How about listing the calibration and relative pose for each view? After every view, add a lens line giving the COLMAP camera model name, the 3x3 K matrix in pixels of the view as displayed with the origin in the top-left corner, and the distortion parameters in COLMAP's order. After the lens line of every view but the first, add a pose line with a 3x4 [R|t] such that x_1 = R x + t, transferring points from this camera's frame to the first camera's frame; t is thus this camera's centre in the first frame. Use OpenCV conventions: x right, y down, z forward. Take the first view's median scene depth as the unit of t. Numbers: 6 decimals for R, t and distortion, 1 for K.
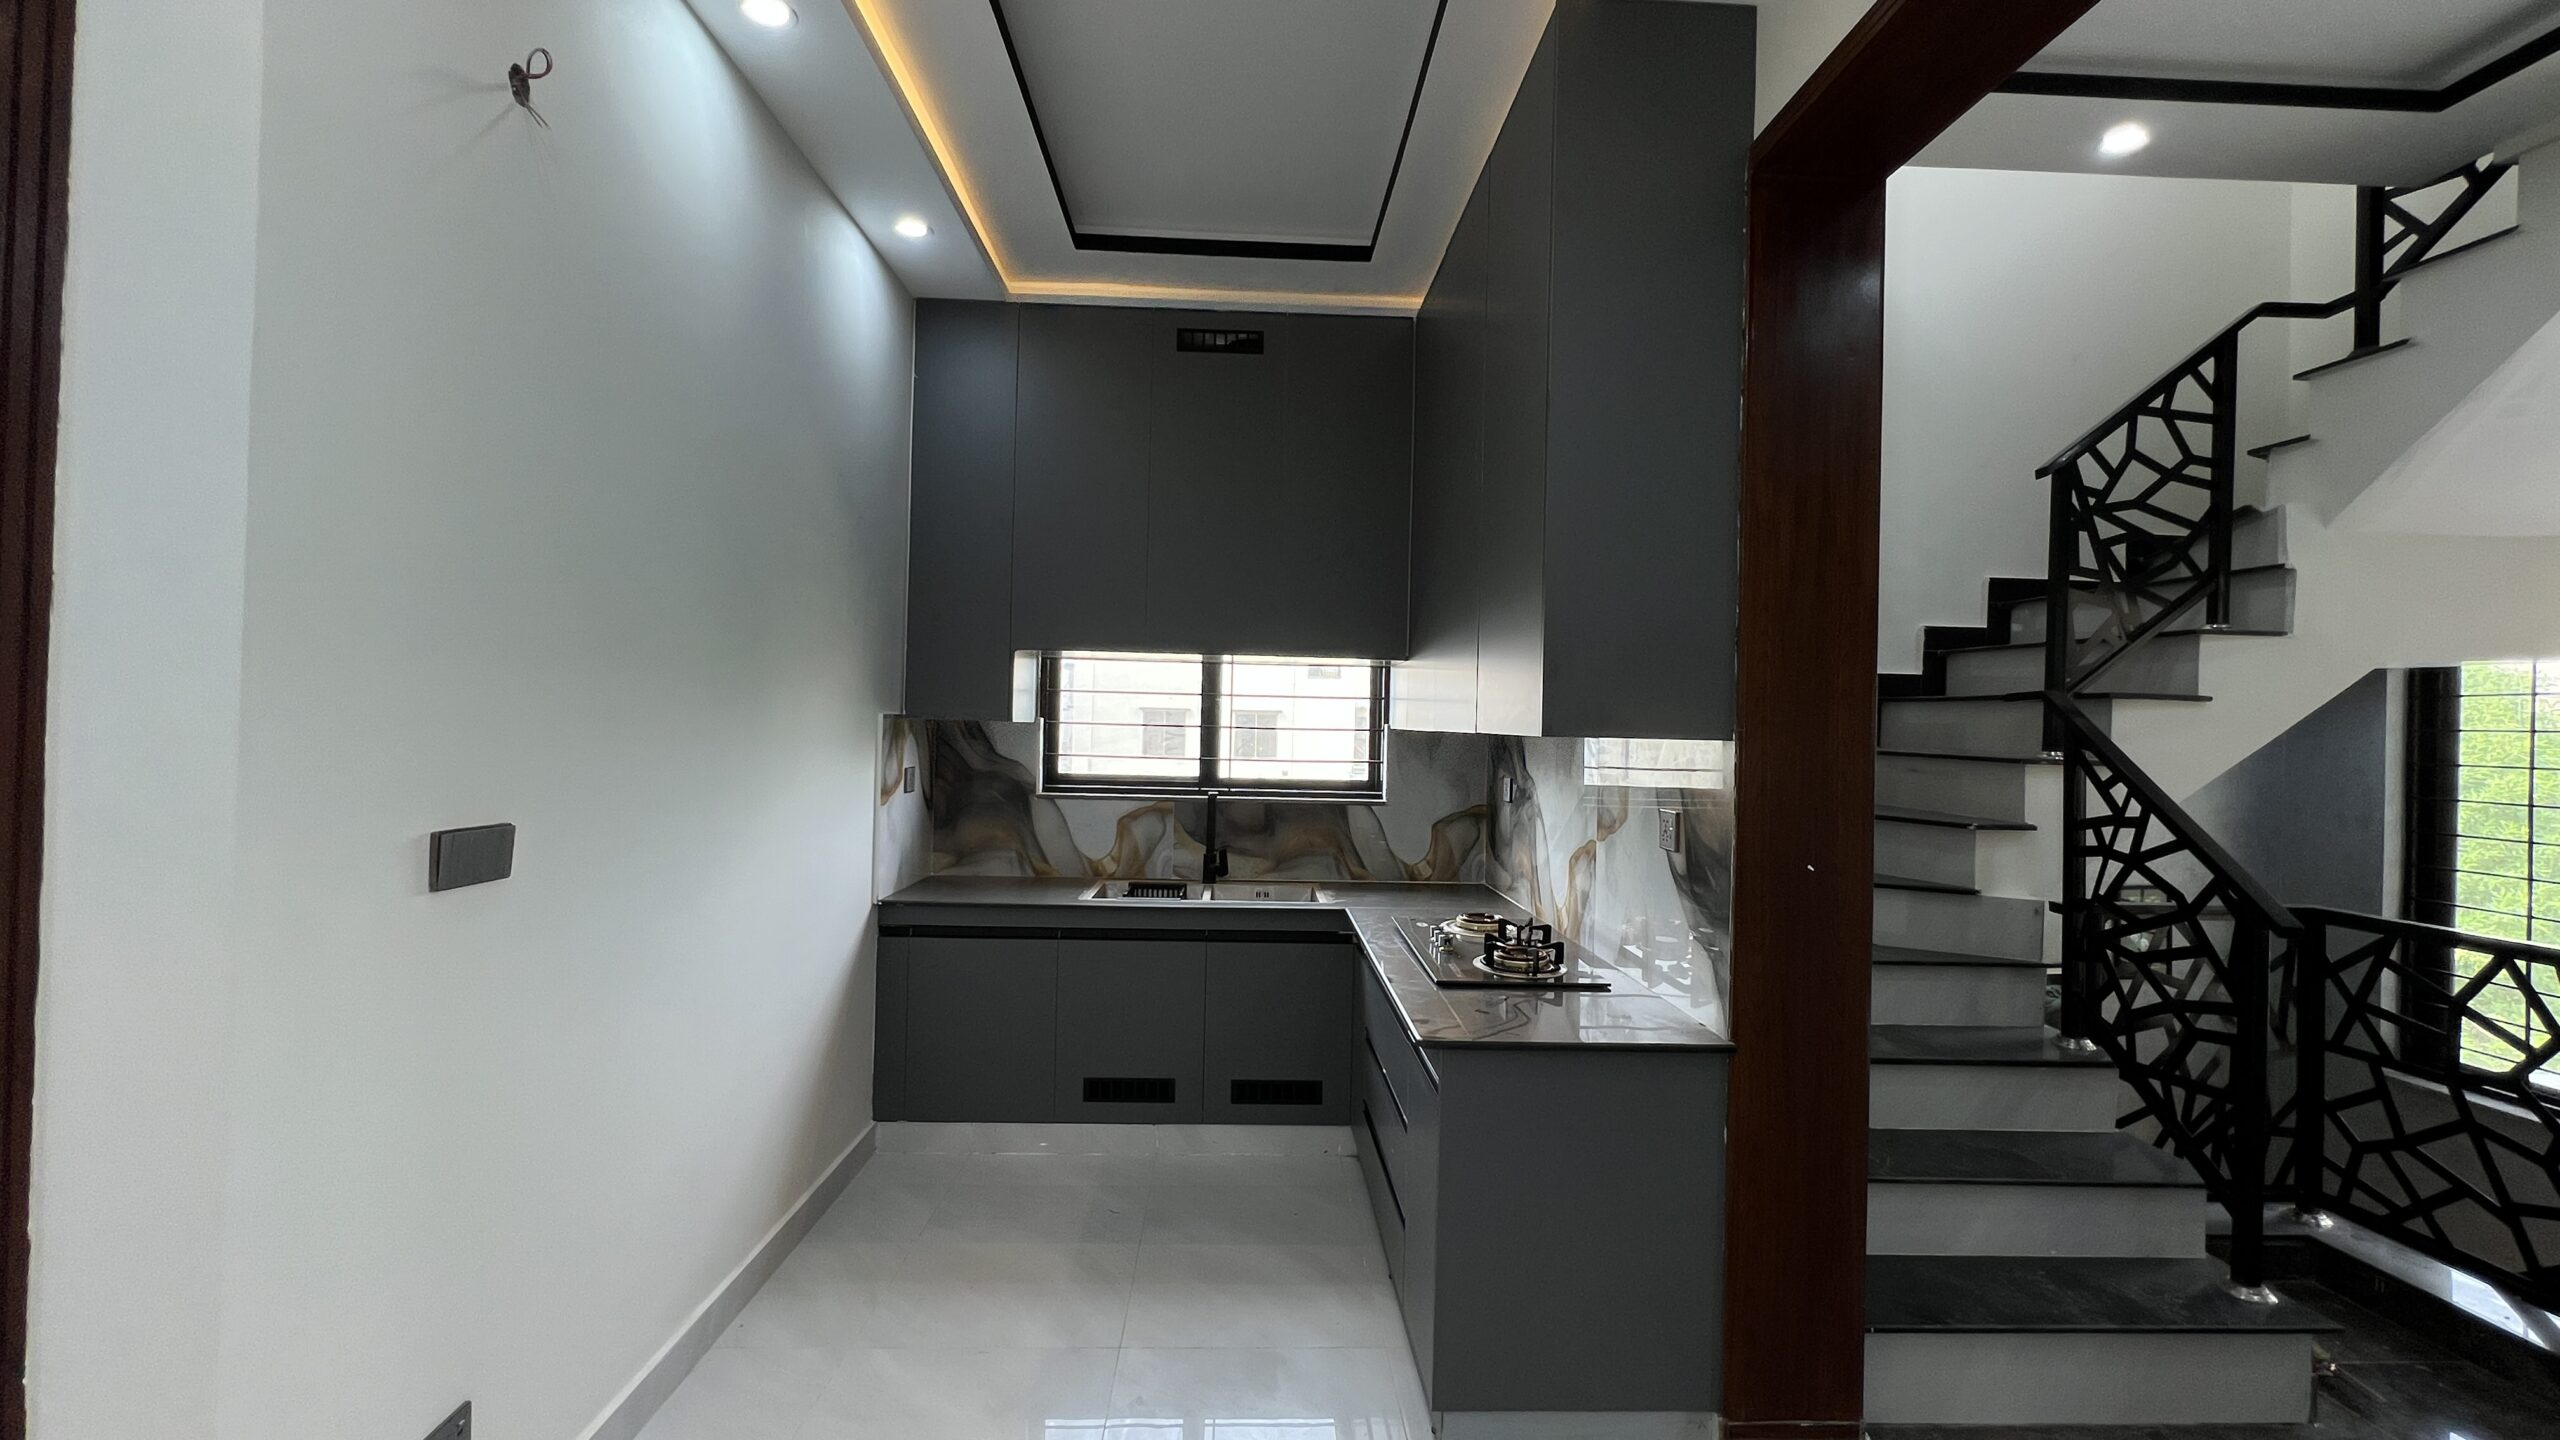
lens RADIAL K [[1036.2, 0, 1266.6], [0, 1036.2, 721.9], [0, 0, 1]] dist [-0.000816, -0.000246]
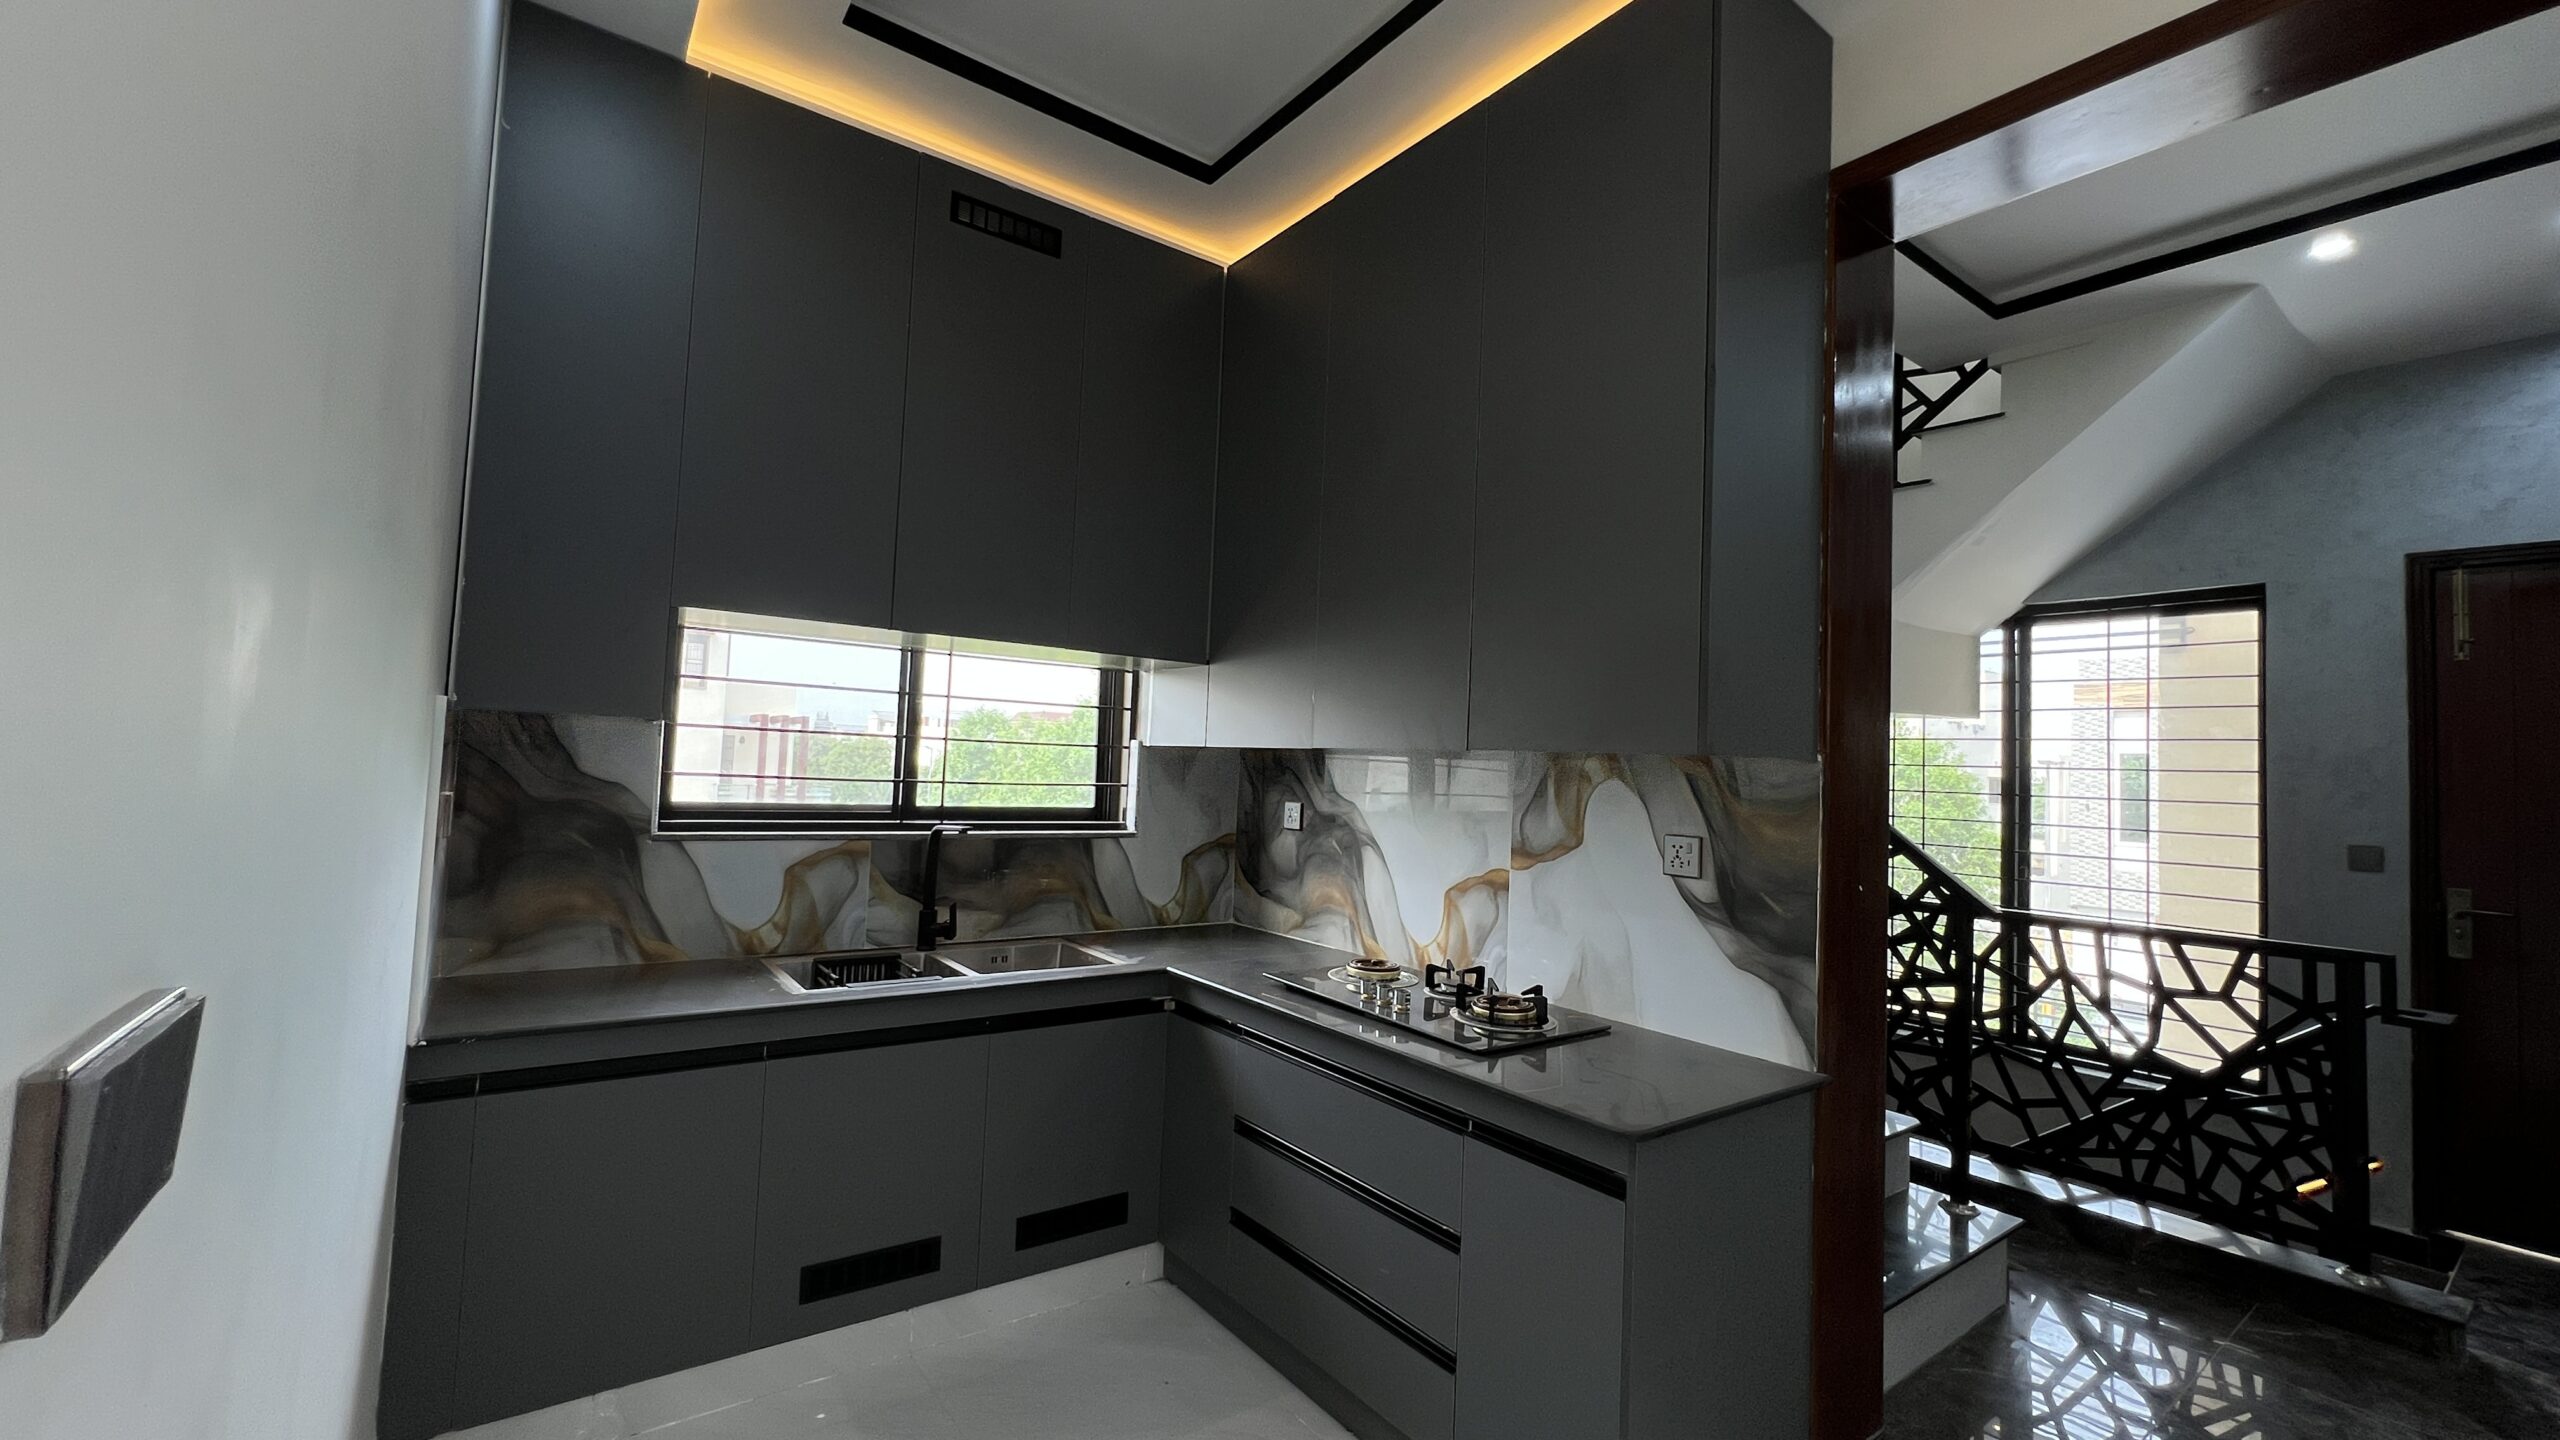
lens RADIAL K [[1036.2, 0, 1266.6], [0, 1036.2, 721.9], [0, 0, 1]] dist [-0.000816, -0.000246]
pose [[0.823104, 0.035604, 0.566773, -0.275524], [-0.021765, 0.999277, -0.031165, 0.011390], [-0.567473, 0.013316, 0.823284, 0.252139]]
